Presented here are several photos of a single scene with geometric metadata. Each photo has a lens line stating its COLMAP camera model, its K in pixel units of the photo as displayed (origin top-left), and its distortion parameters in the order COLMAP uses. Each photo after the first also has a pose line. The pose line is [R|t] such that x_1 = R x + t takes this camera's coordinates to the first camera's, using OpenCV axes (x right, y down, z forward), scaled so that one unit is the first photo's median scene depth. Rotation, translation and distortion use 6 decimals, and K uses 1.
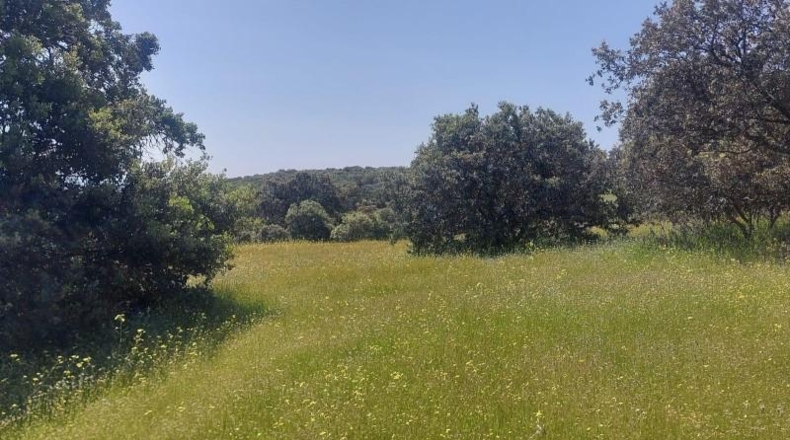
lens RADIAL K [[685.6, 0, 396.1], [0, 685.6, 221.7], [0, 0, 1]] dist [0.072349, -0.132375]
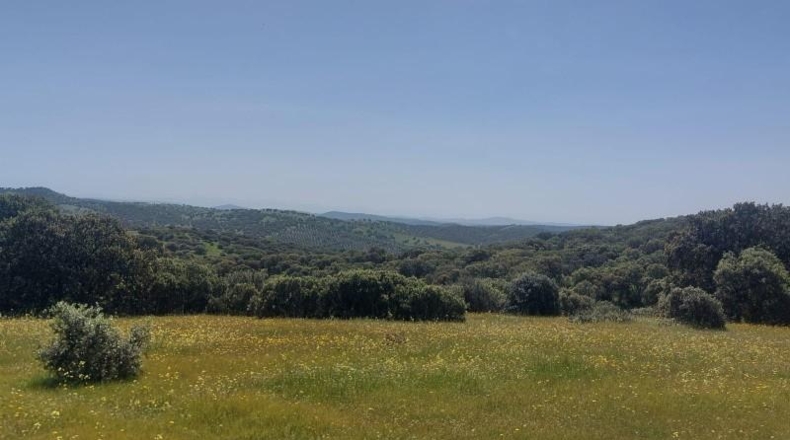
lens RADIAL K [[730.8, 0, 407.5], [0, 730.8, 230.2], [0, 0, 1]] dist [-0.018703, 0.000000]
pose [[0.847228, 0.028214, -0.530480, -0.047012], [-0.053450, 0.998049, -0.032283, -0.009589], [0.528534, 0.055705, 0.847083, 0.290515]]
